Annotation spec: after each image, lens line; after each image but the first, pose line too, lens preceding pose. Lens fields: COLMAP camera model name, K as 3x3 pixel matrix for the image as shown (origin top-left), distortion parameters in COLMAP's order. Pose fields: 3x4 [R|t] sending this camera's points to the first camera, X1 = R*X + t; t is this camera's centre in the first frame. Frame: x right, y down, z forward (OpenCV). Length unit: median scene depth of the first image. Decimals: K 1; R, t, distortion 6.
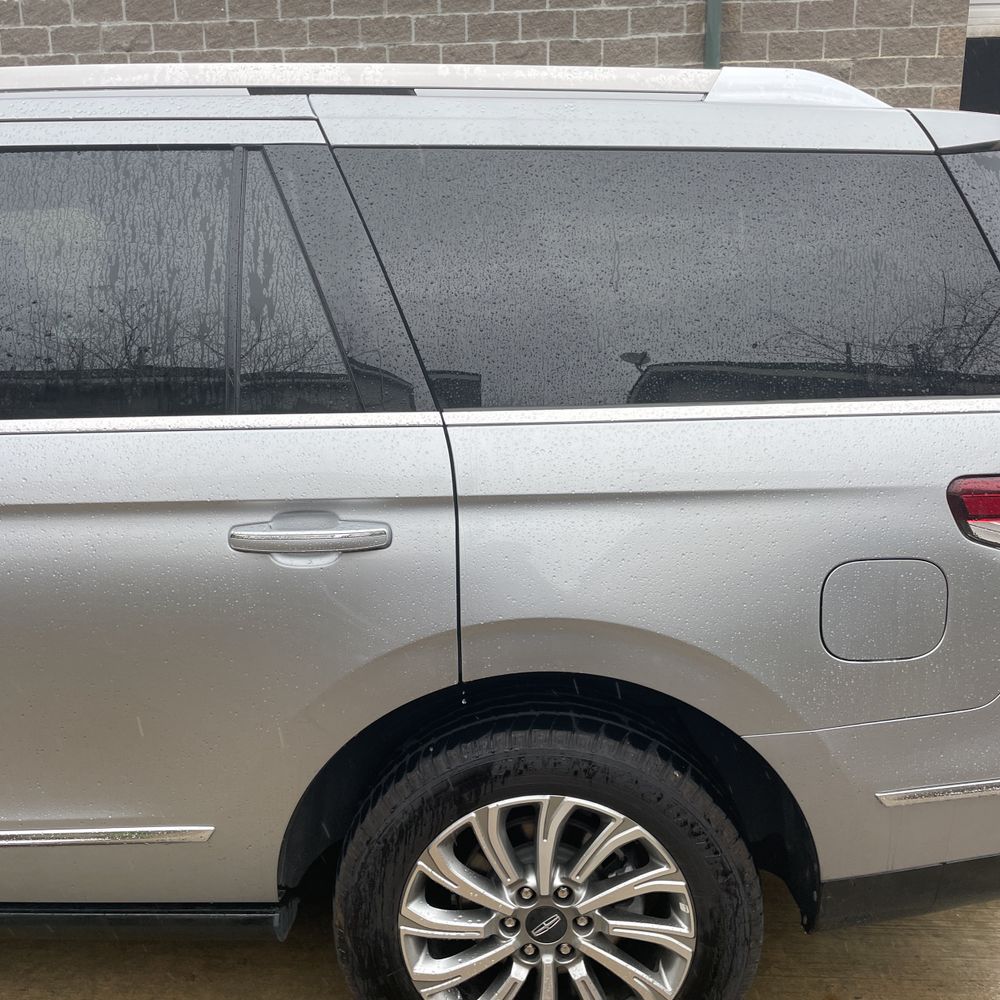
lens RADIAL K [[1007.7, 0, 504.5], [0, 1007.7, 505.4], [0, 0, 1]] dist [0.088955, -0.124606]
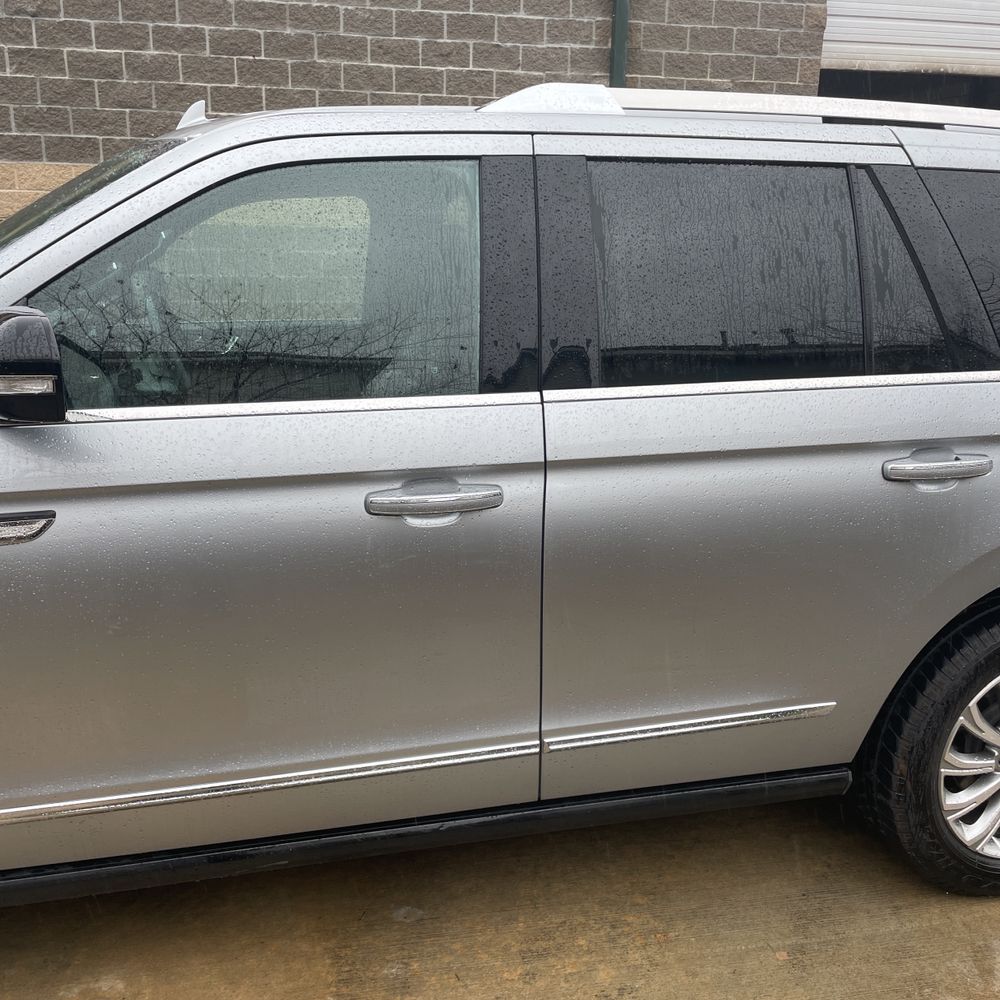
lens RADIAL K [[1005.7, 0, 499.1], [0, 1005.7, 498.7], [0, 0, 1]] dist [0.091382, -0.125312]
pose [[0.959462, -0.043324, 0.278489, -0.989571], [0.041799, 0.999061, 0.011416, 0.029314], [-0.278722, 0.000687, 0.960372, -0.093241]]
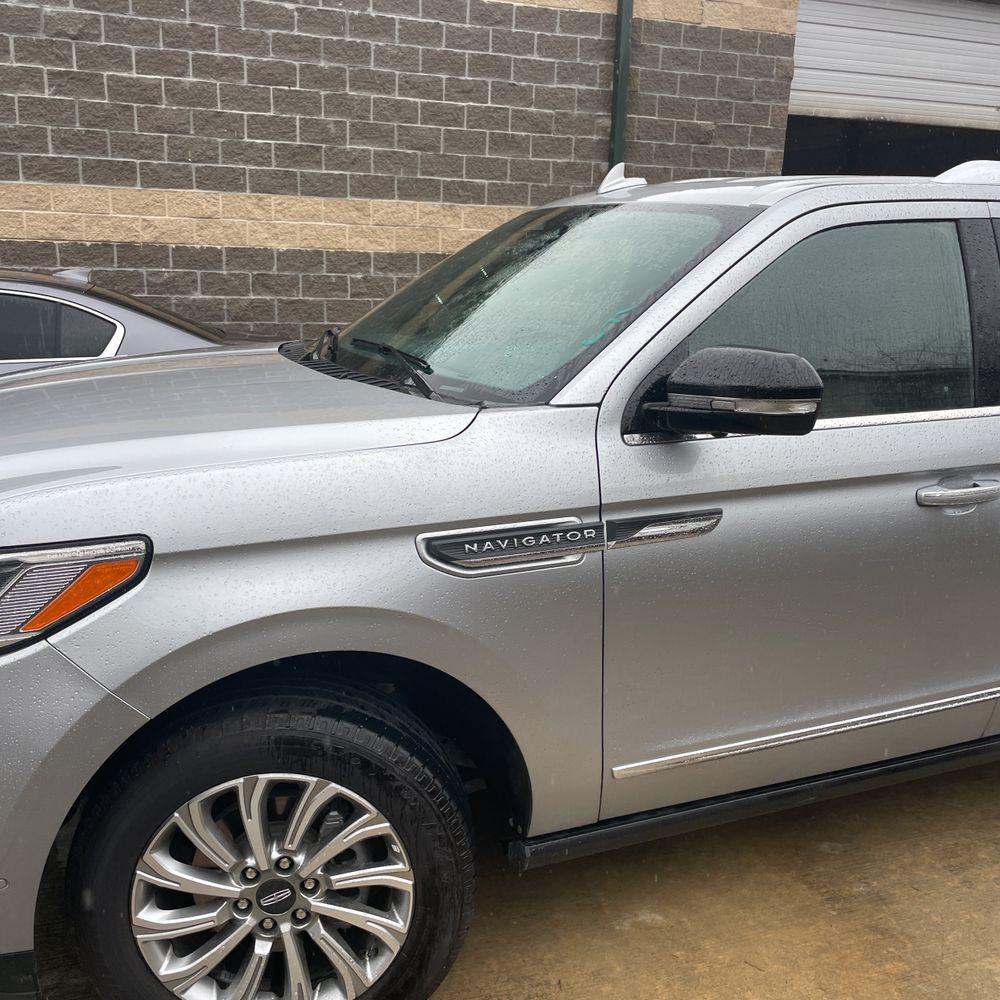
lens RADIAL K [[1001.1, 0, 499.3], [0, 1001.1, 493.0], [0, 0, 1]] dist [0.090141, -0.123049]
pose [[0.901535, -0.062658, 0.428145, -1.840354], [0.069253, 0.997599, 0.000171, -0.001448], [-0.427128, 0.029496, 0.903710, -0.003419]]
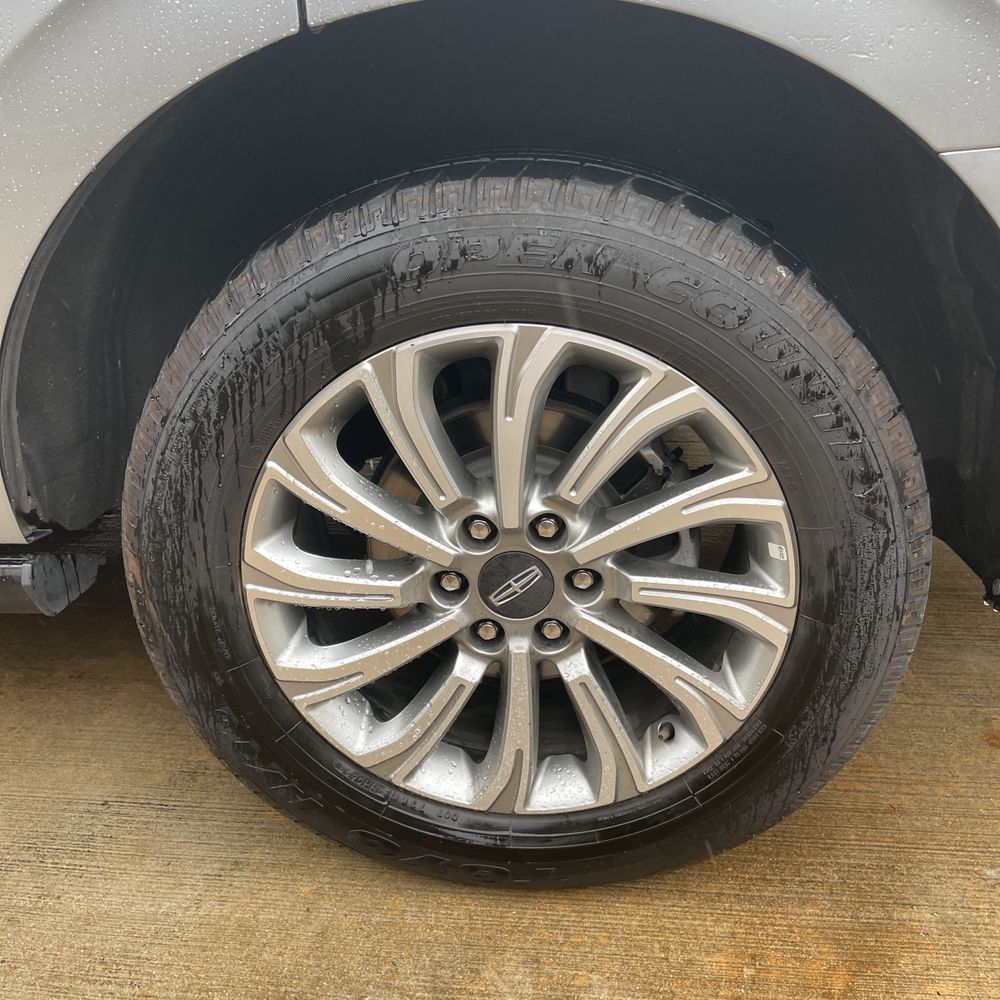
lens RADIAL K [[1007.7, 0, 504.5], [0, 1007.7, 505.4], [0, 0, 1]] dist [0.088955, -0.124606]
pose [[0.999138, 0.004539, -0.041264, 0.057037], [0.003326, 0.982056, 0.188560, 0.269774], [0.041379, -0.188534, 0.981194, 0.483624]]
